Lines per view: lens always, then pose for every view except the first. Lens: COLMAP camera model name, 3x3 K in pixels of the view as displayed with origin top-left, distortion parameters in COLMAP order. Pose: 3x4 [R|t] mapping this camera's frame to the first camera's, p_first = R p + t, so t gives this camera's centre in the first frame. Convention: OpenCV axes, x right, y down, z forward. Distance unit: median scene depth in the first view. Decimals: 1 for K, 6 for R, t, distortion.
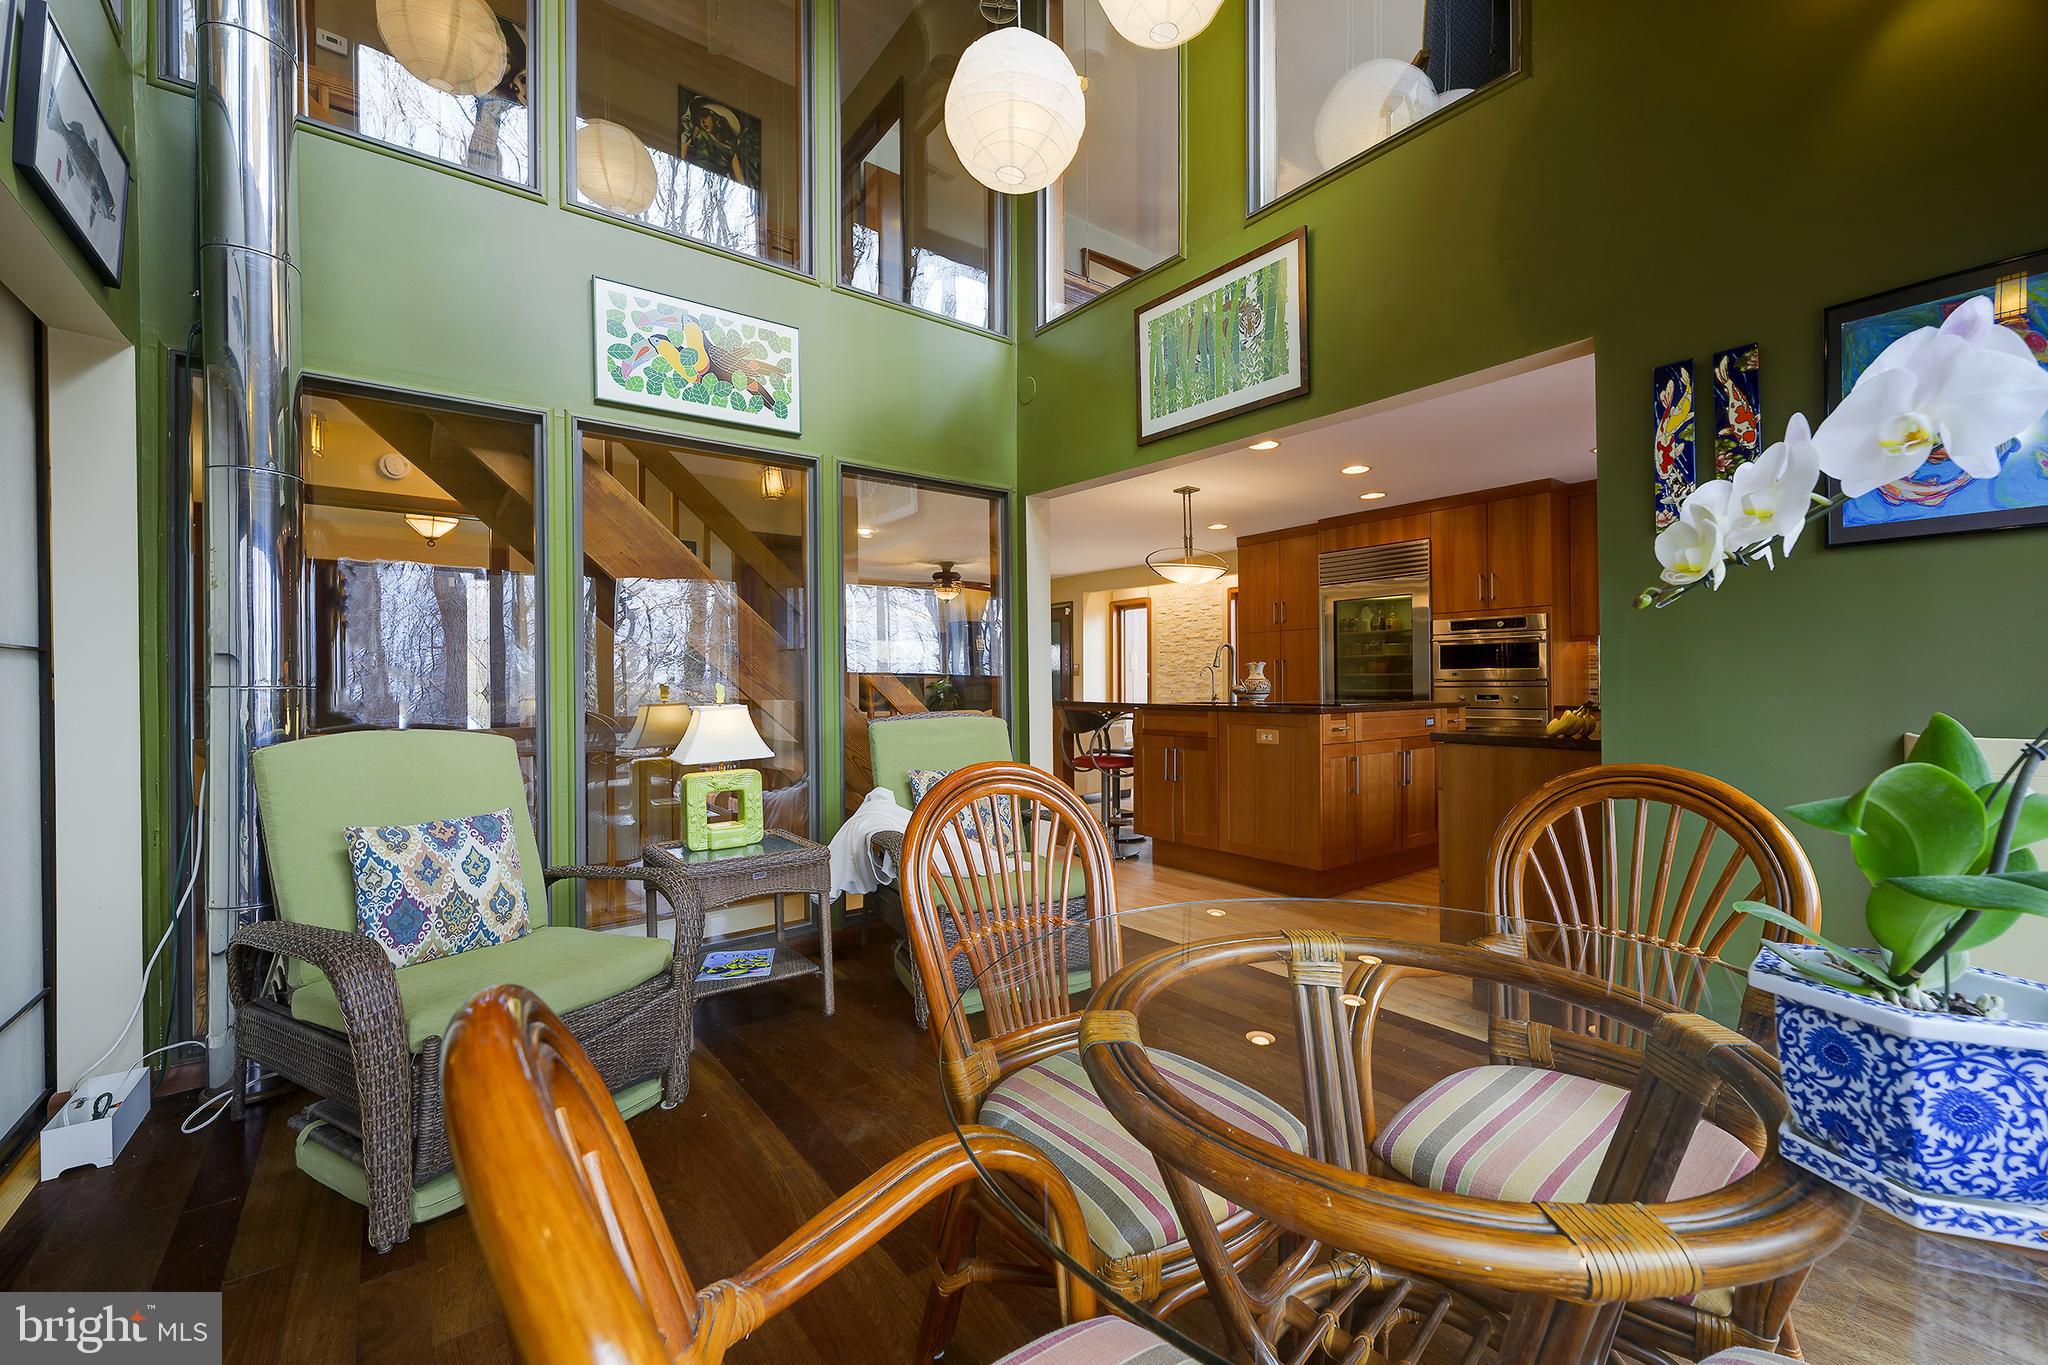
lens RADIAL K [[814.3, 0, 1037.8], [0, 814.3, 681.0], [0, 0, 1]] dist [0.001138, -0.000774]
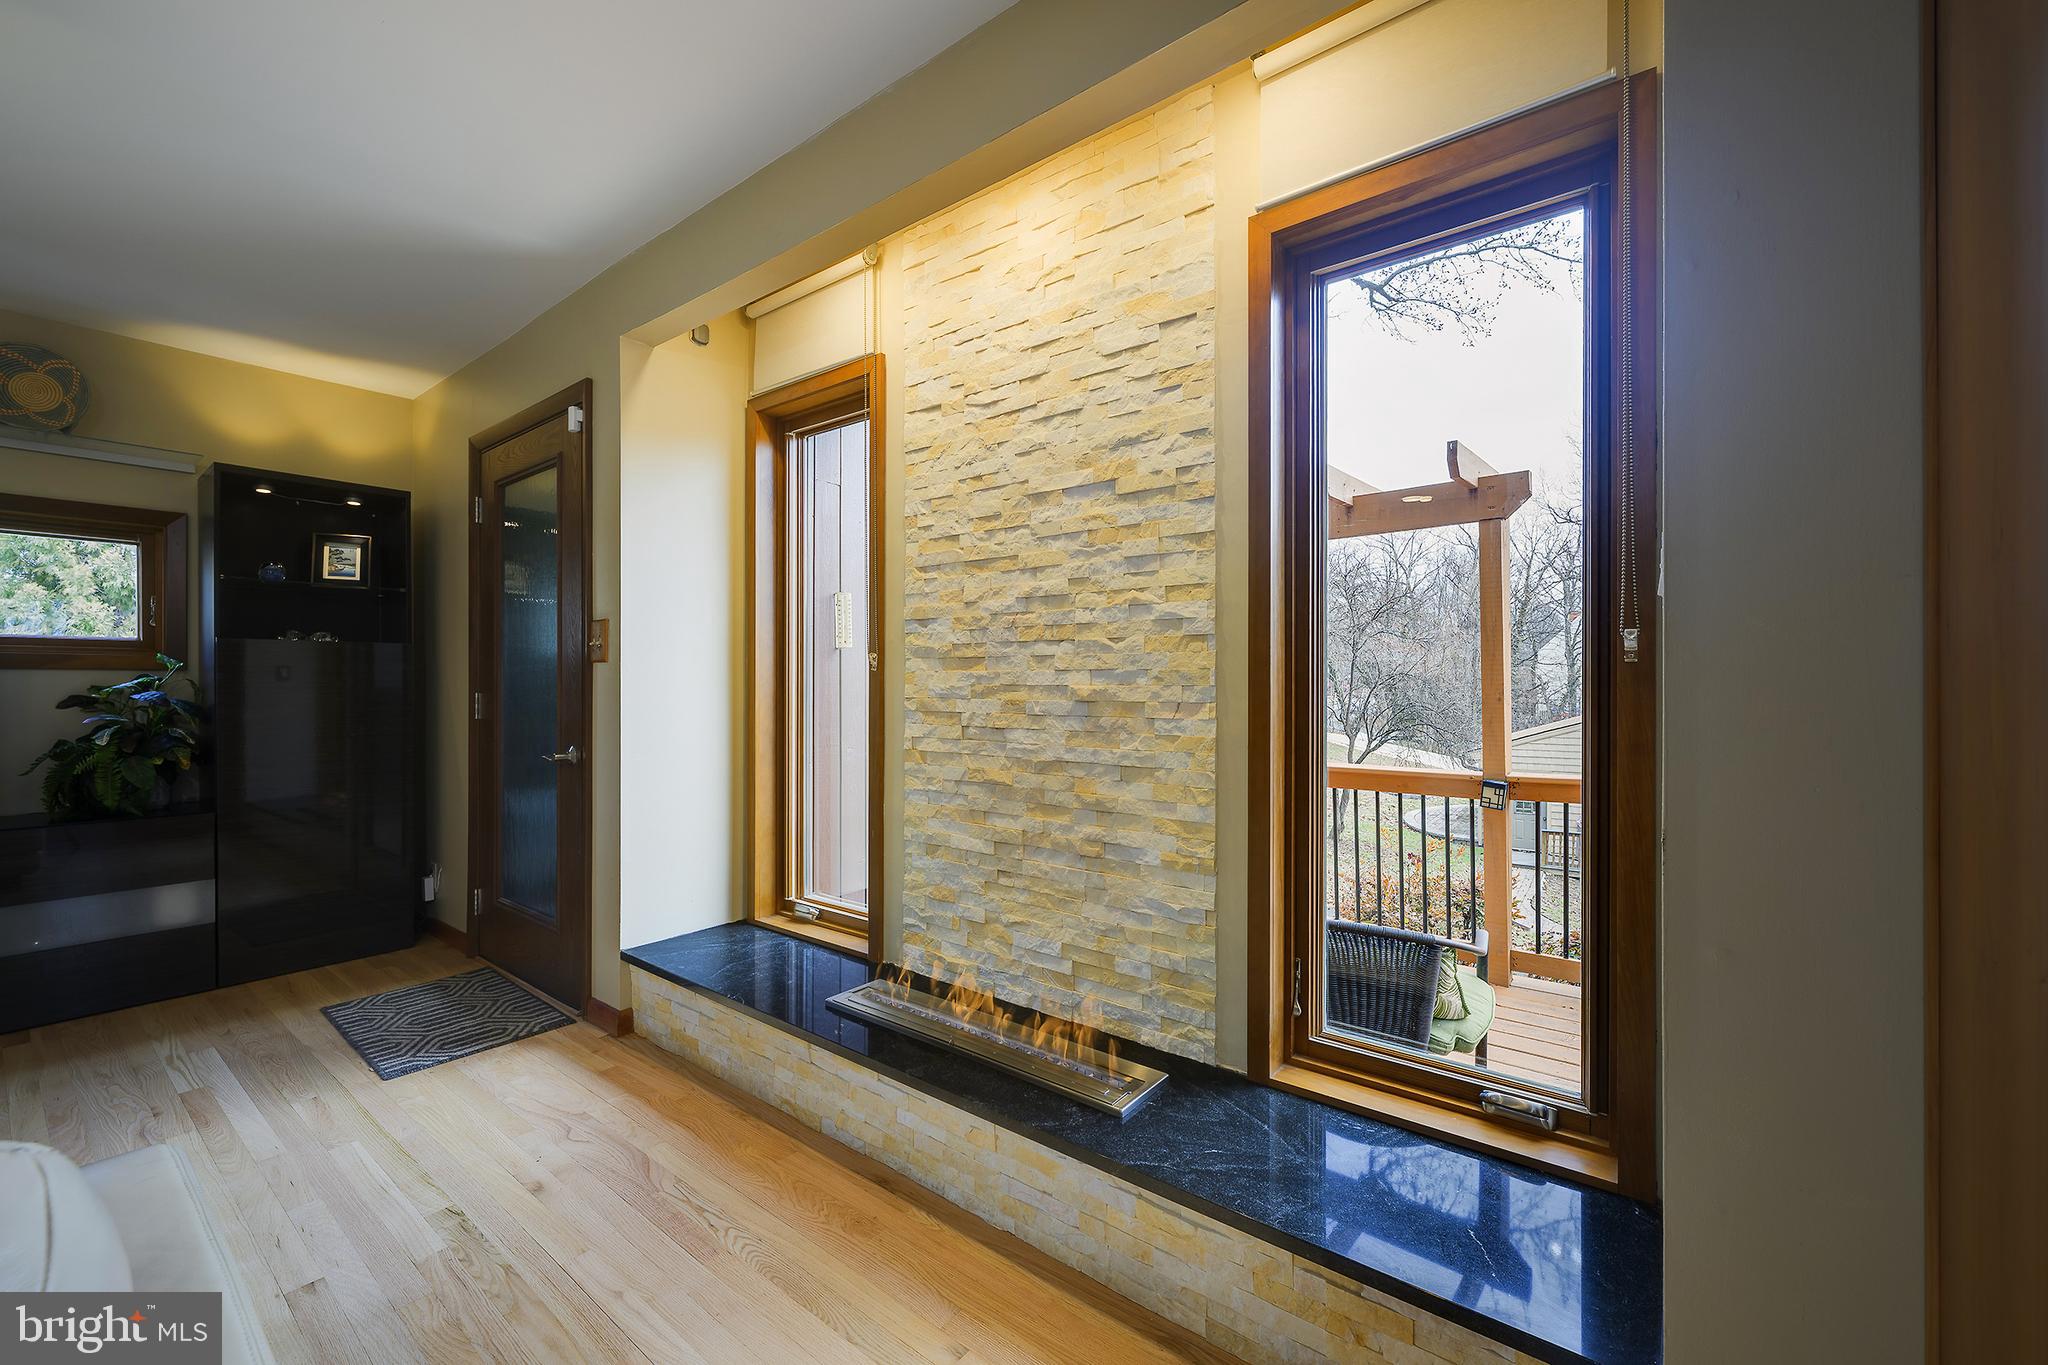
lens RADIAL K [[814.3, 0, 1029.1], [0, 814.3, 693.0], [0, 0, 1]] dist [0.001138, -0.000774]
pose [[0.971516, 0.002415, 0.236961, 0.205723], [-0.004597, 0.999952, 0.008656, -0.000904], [-0.236928, -0.009499, 0.971481, 1.244741]]
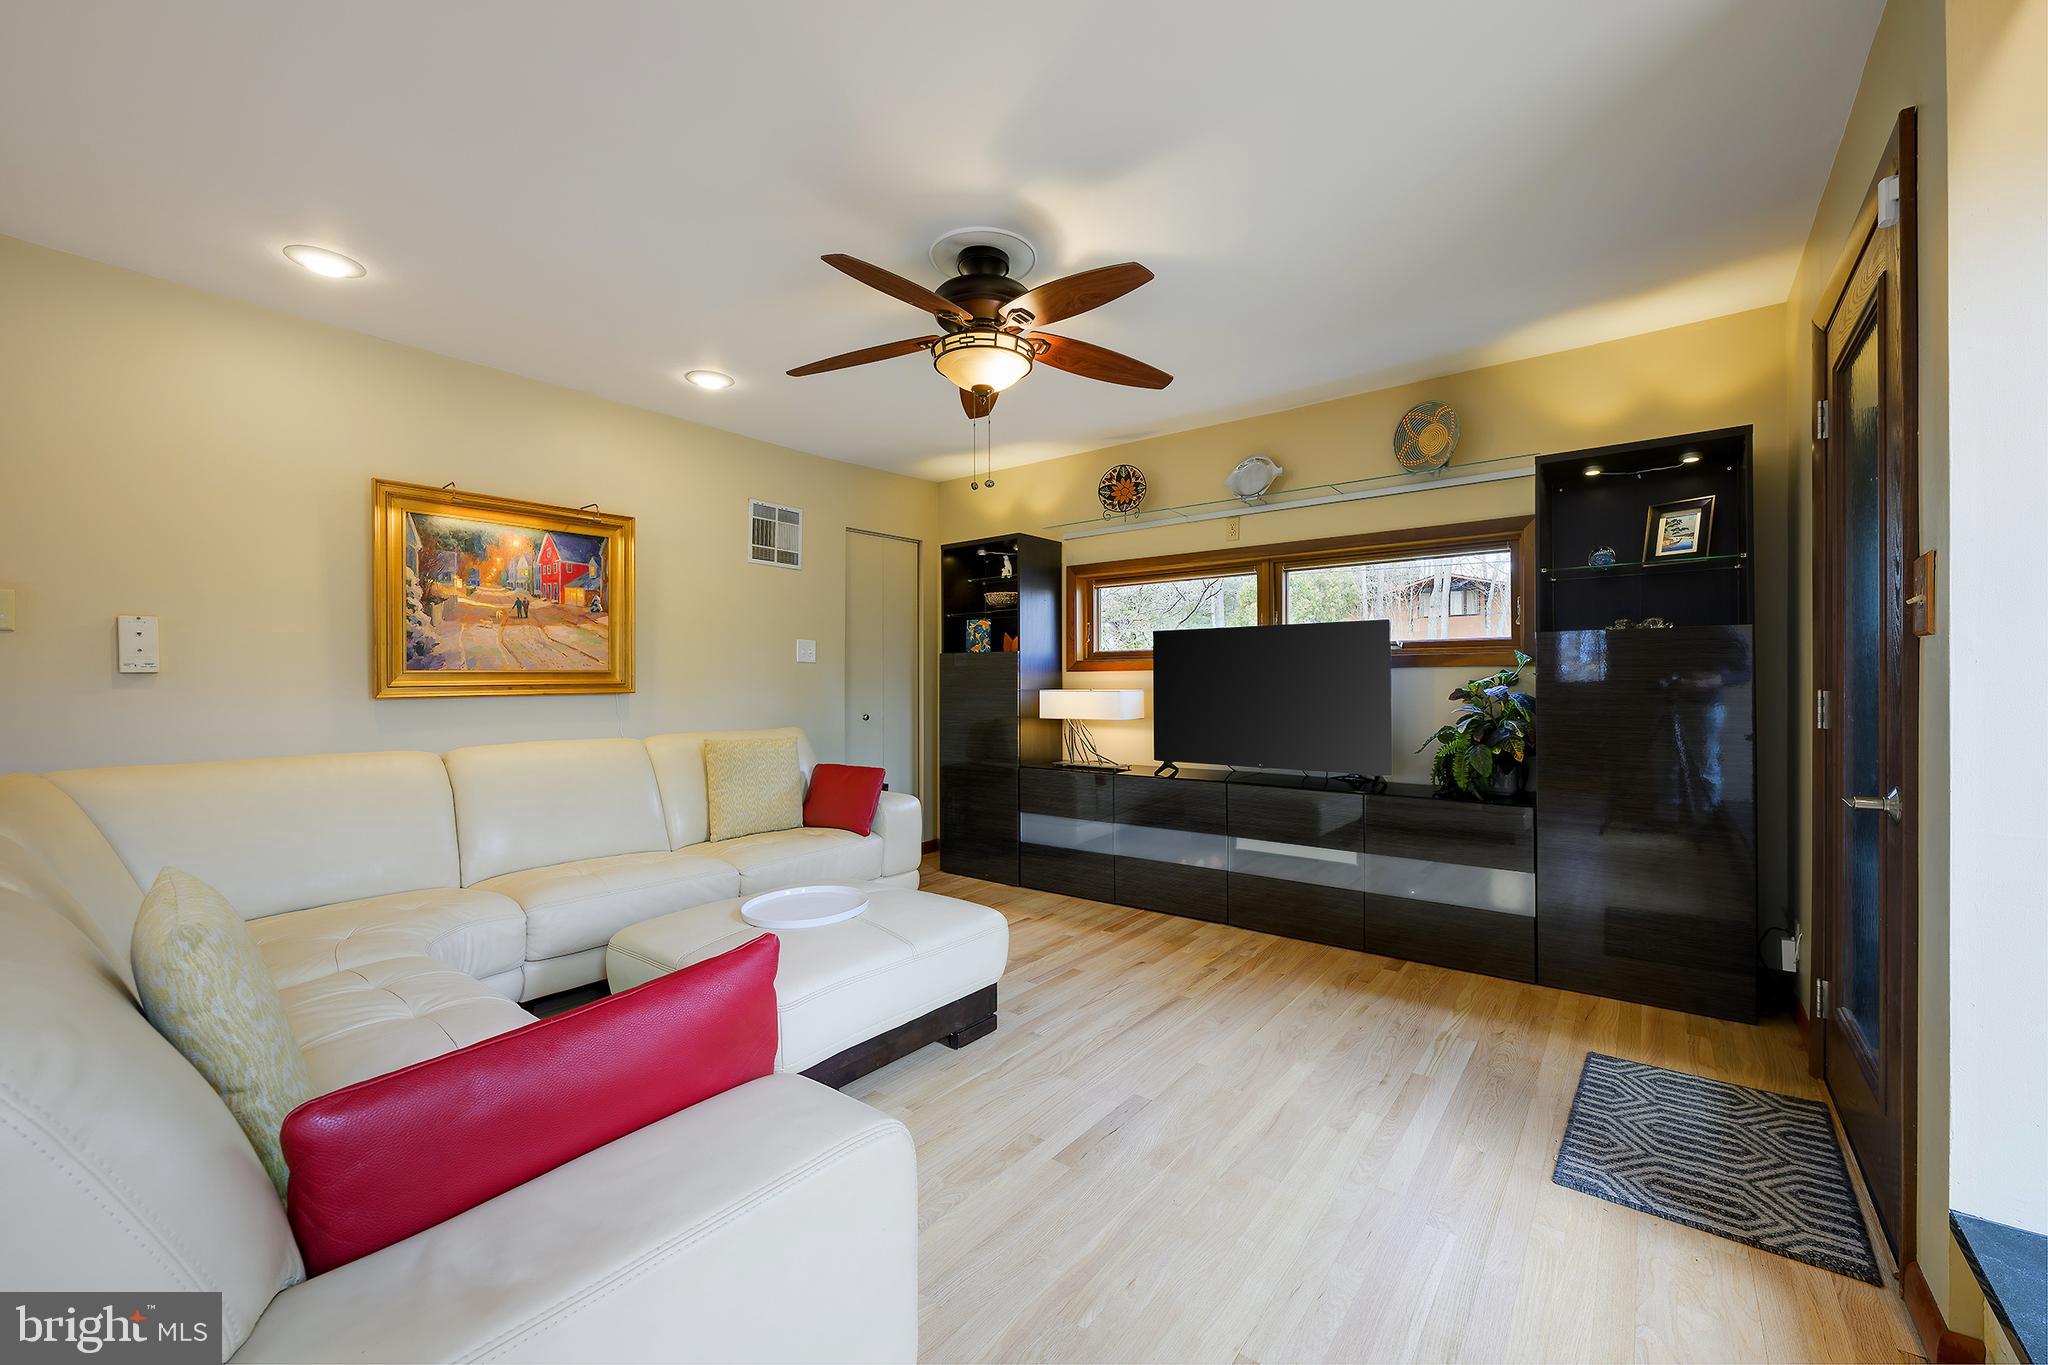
lens RADIAL K [[814.3, 0, 1030.6], [0, 814.3, 683.2], [0, 0, 1]] dist [0.001138, -0.000774]
pose [[0.241731, 0.006553, -0.970321, 0.248864], [0.002790, 0.999968, 0.007448, -0.001659], [0.970339, -0.004508, 0.241705, 1.431402]]
